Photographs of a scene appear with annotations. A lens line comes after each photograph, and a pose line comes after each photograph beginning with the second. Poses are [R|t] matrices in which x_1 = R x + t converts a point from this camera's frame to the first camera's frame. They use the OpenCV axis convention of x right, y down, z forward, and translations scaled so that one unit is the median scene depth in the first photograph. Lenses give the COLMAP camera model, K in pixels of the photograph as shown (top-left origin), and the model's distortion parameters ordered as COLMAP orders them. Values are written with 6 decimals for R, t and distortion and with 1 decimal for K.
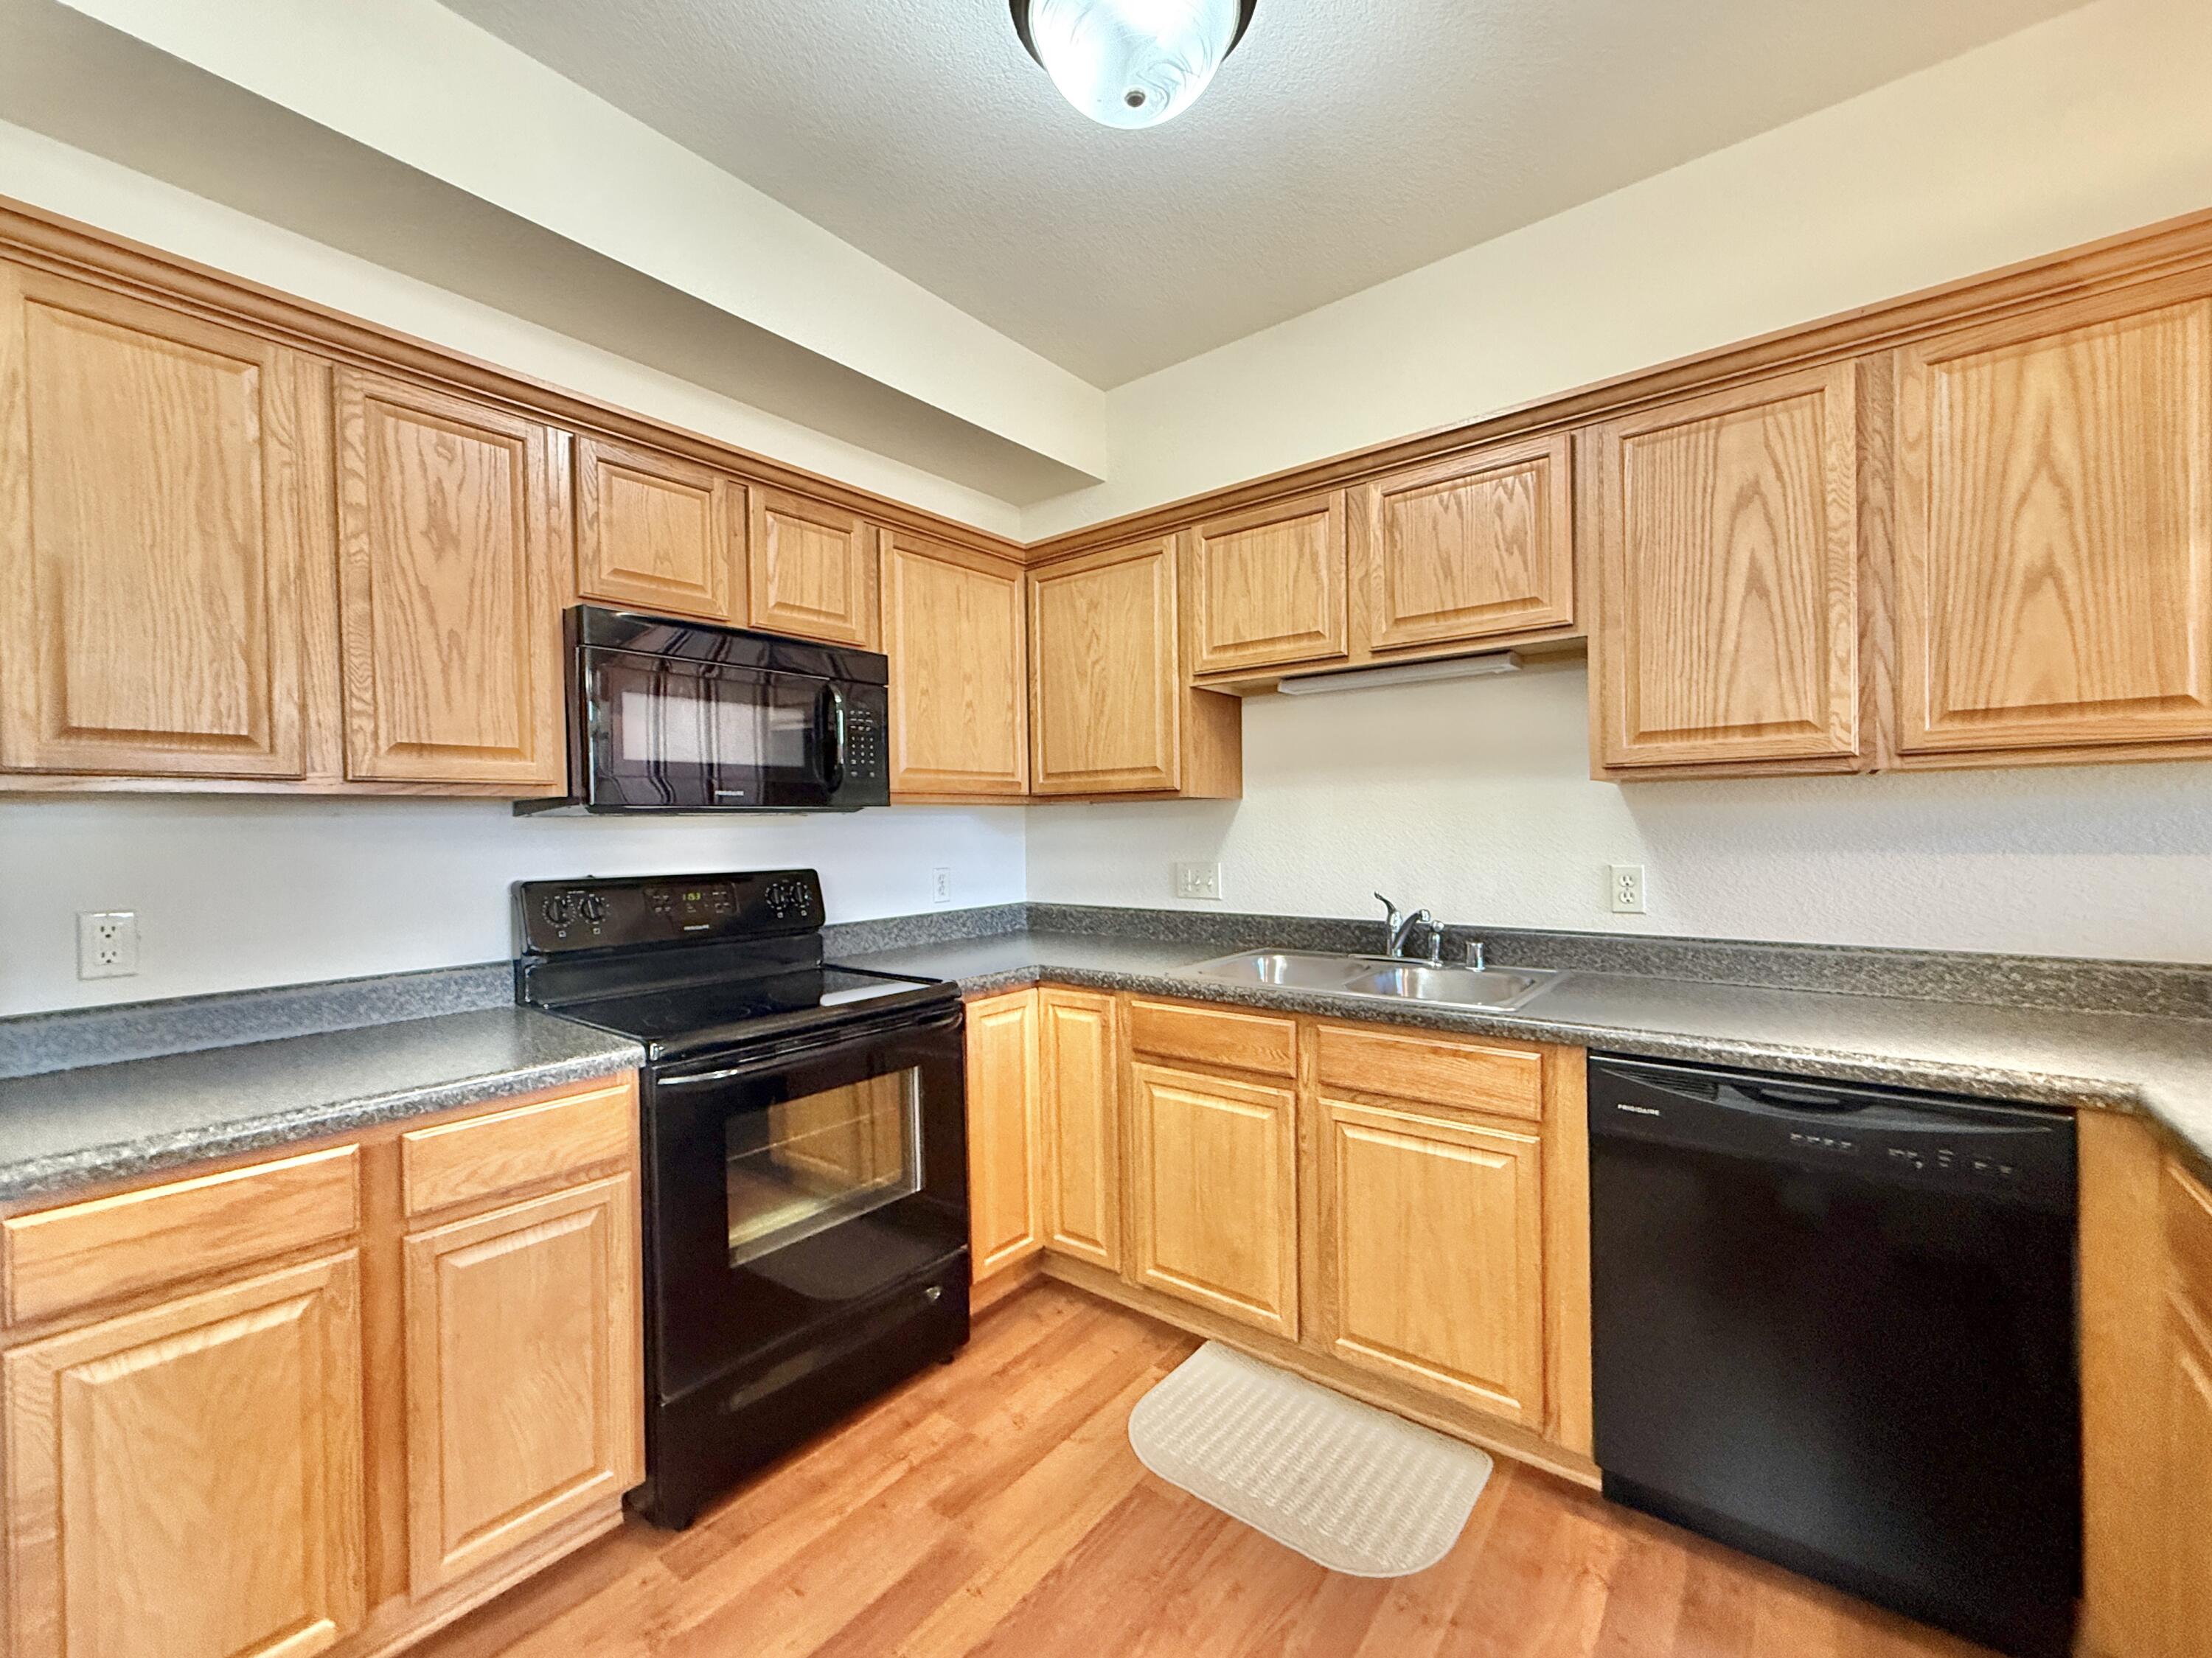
lens RADIAL K [[897.6, 0, 1103.4], [0, 897.6, 842.6], [0, 0, 1]] dist [-0.001157, 0.000096]
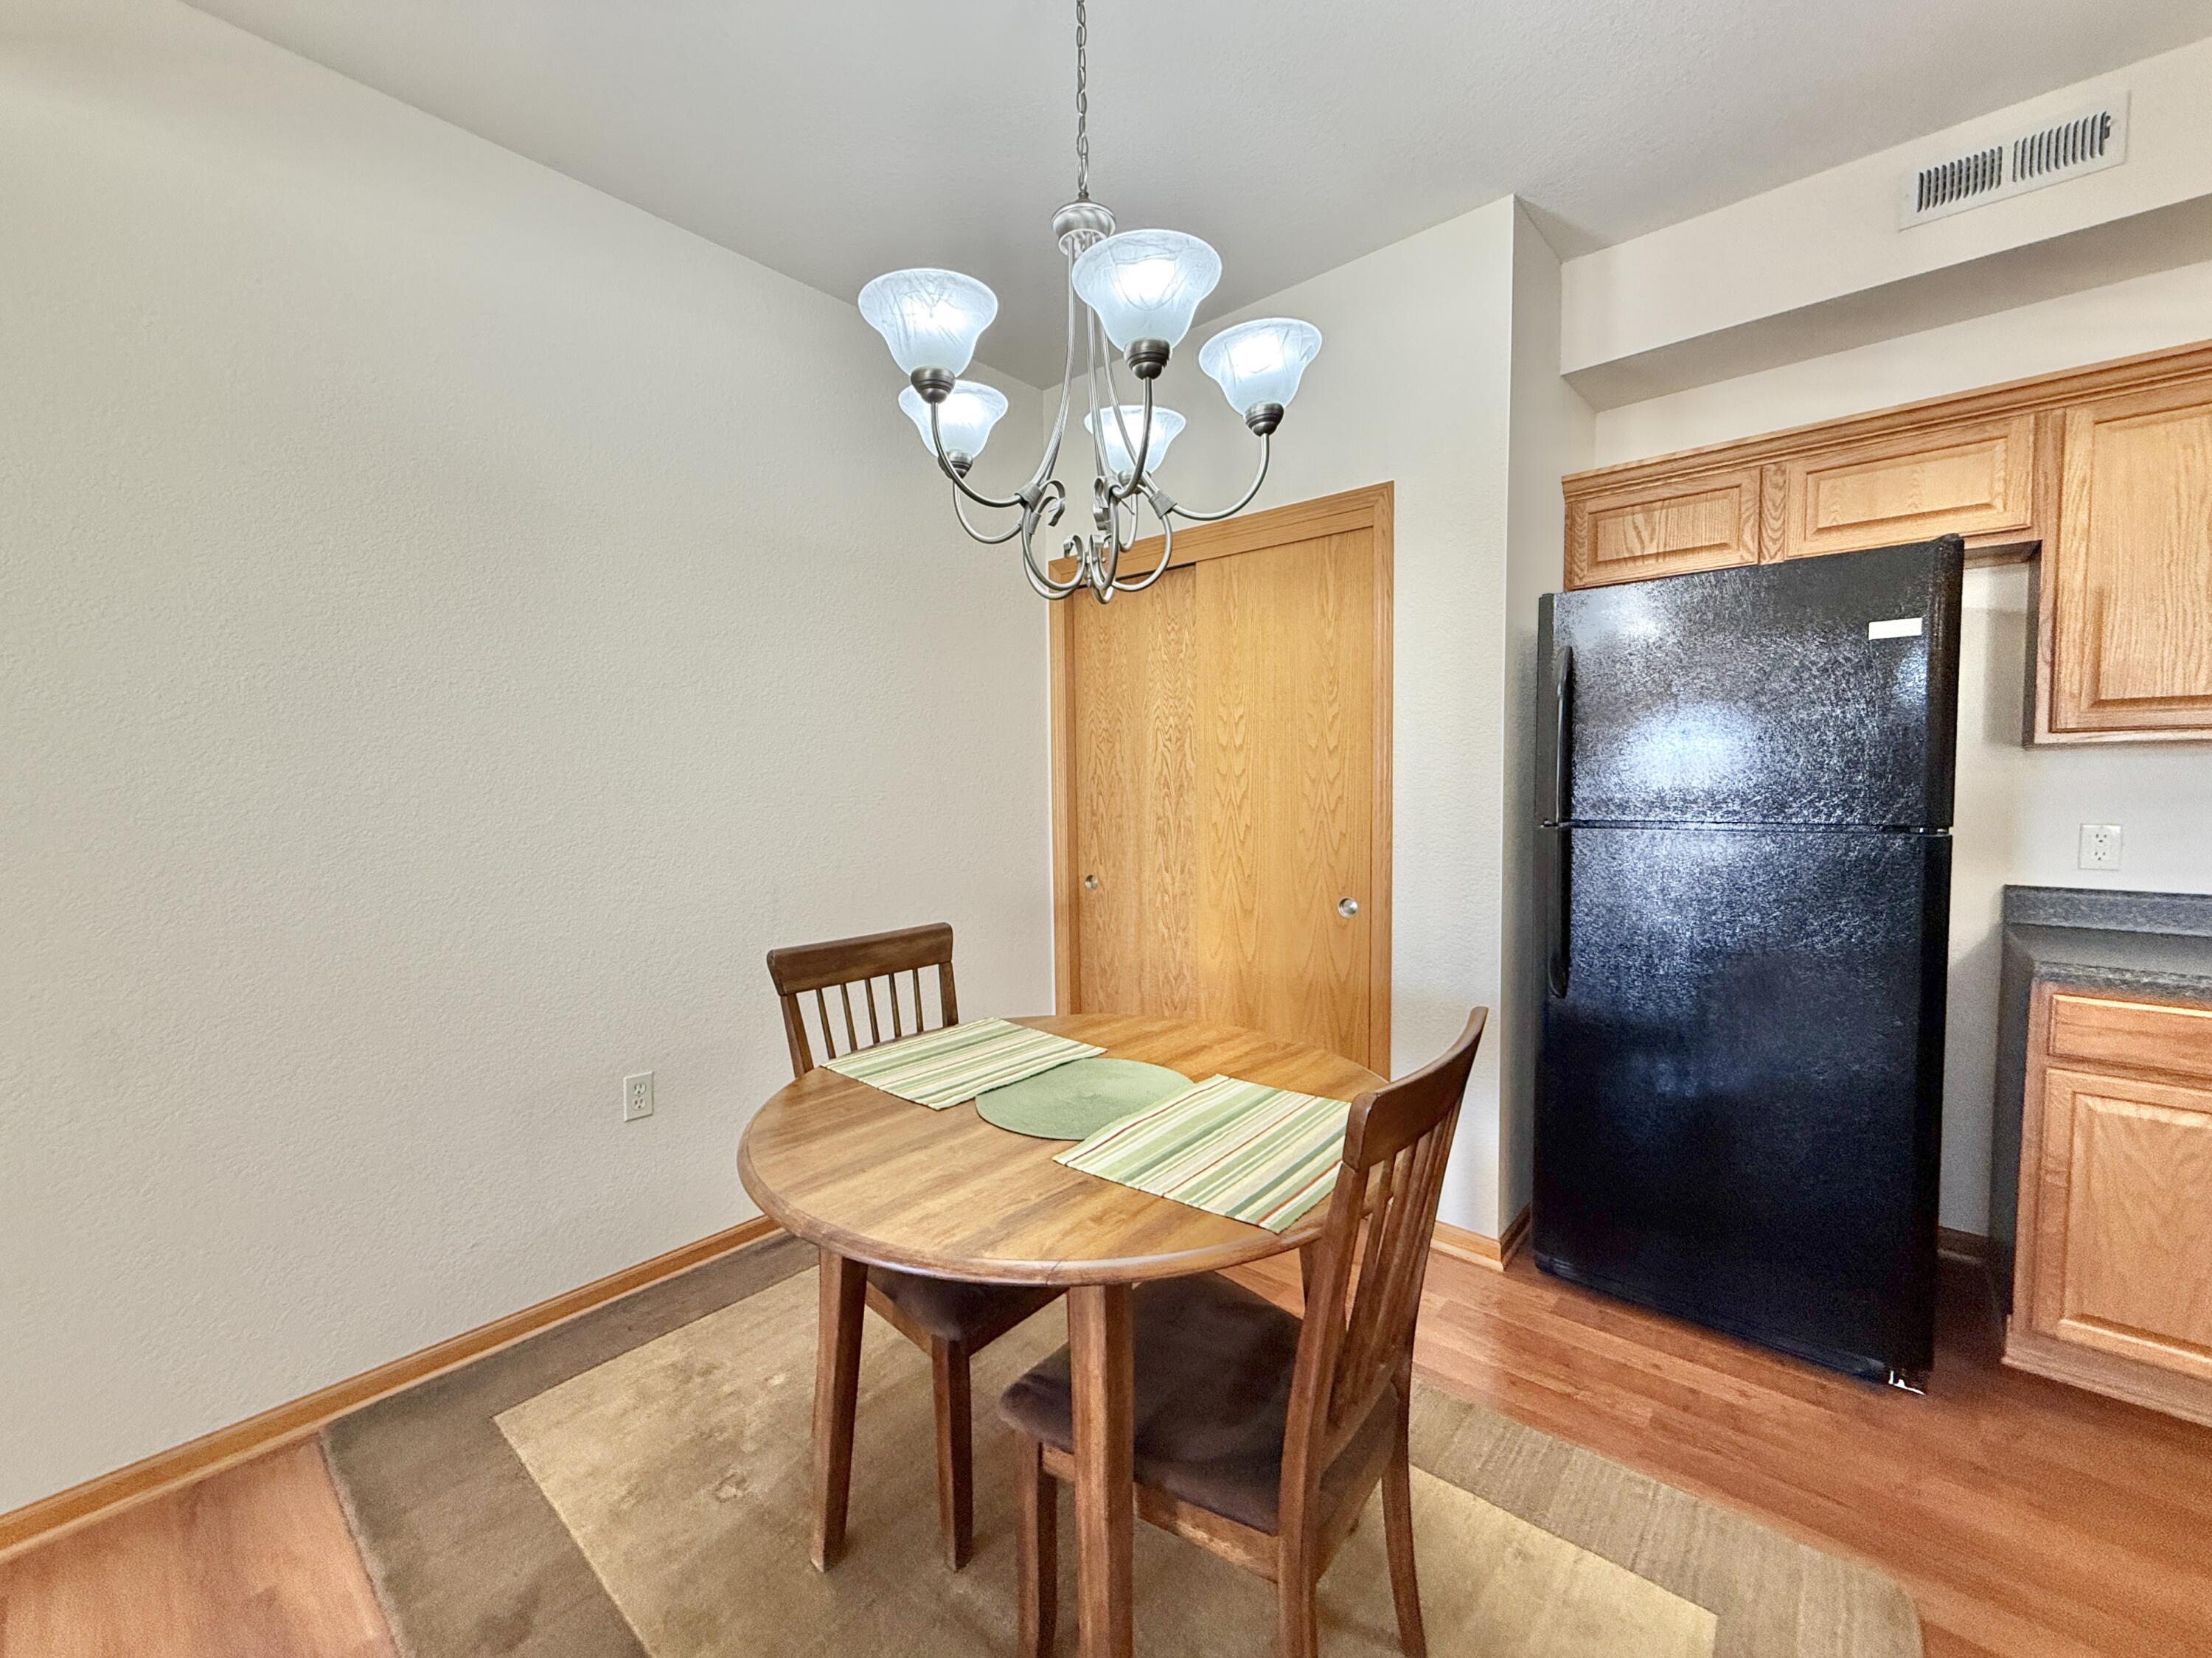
lens RADIAL K [[896.6, 0, 1094.0], [0, 896.6, 830.9], [0, 0, 1]] dist [0.000570, 0.000002]
pose [[-0.058535, 0.071106, -0.995750, 0.316916], [-0.003519, 0.997439, 0.071433, -0.006294], [0.998279, 0.007686, -0.058135, -0.405387]]
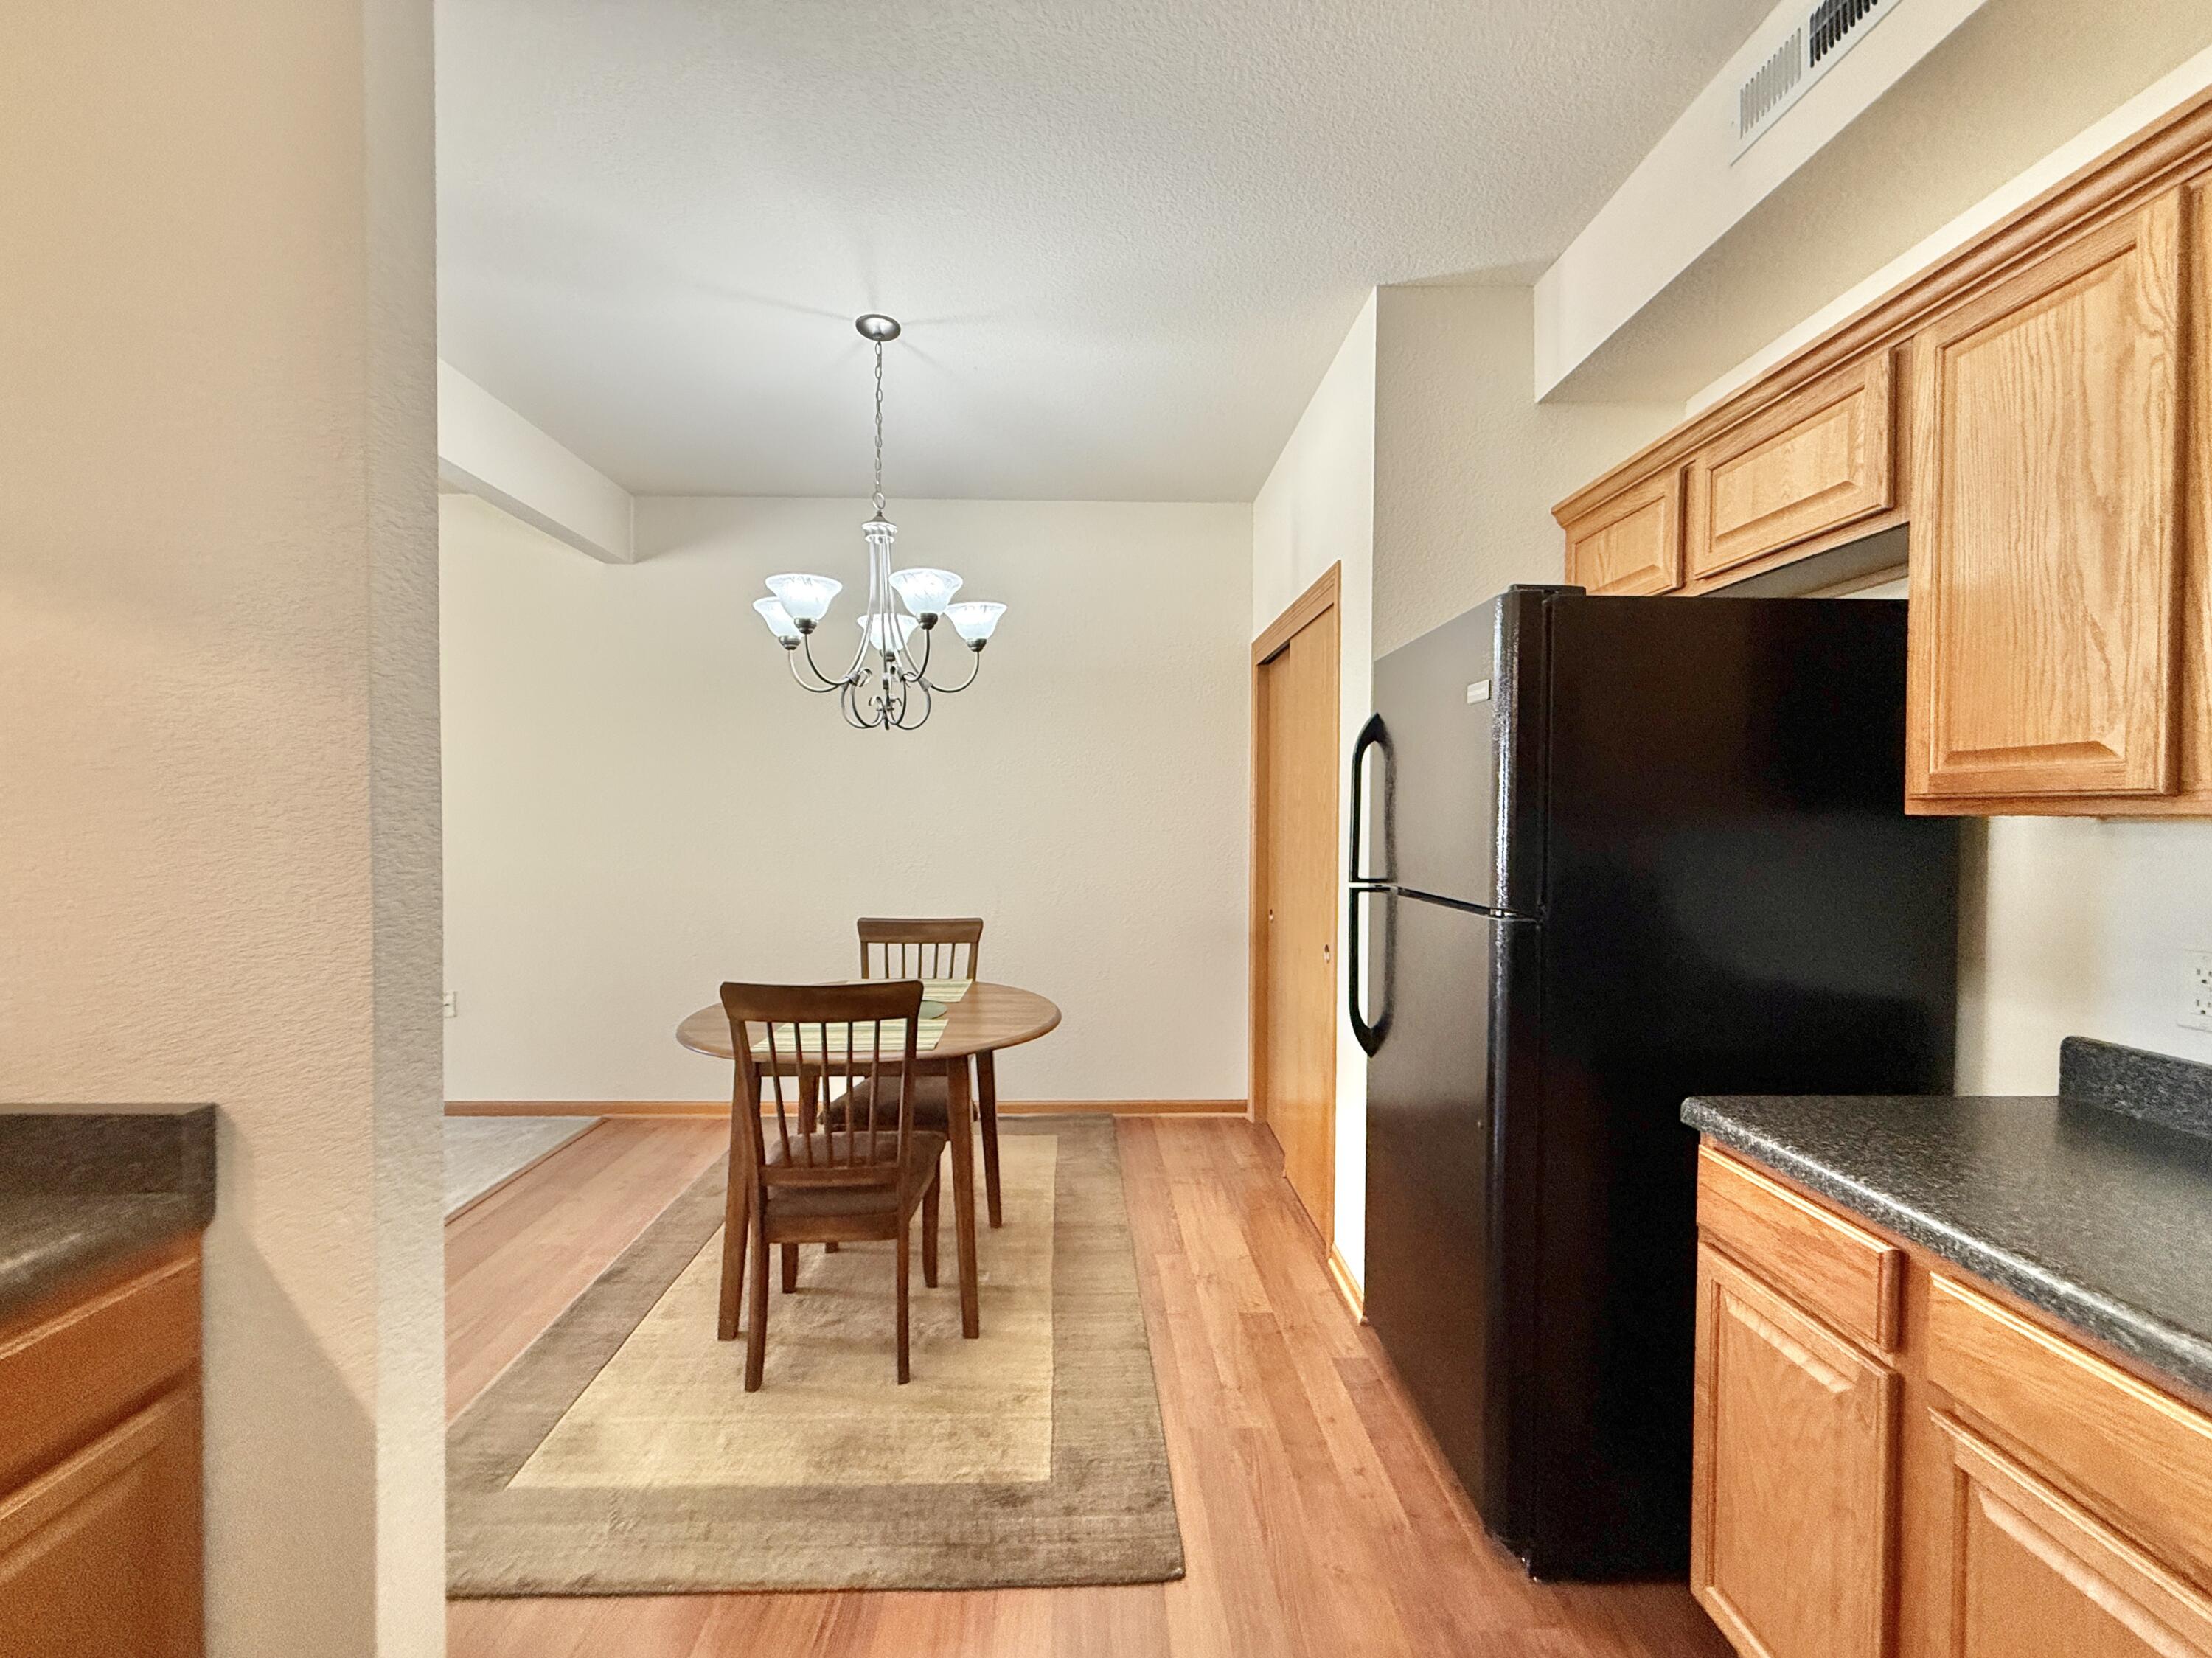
lens RADIAL K [[896.6, 0, 1094.0], [0, 896.6, 830.9], [0, 0, 1]] dist [0.000570, 0.000002]
pose [[-0.776438, 0.023338, -0.629761, 0.161891], [-0.002781, 0.999177, 0.040457, -0.051009], [0.630187, 0.033164, -0.775735, 0.768987]]
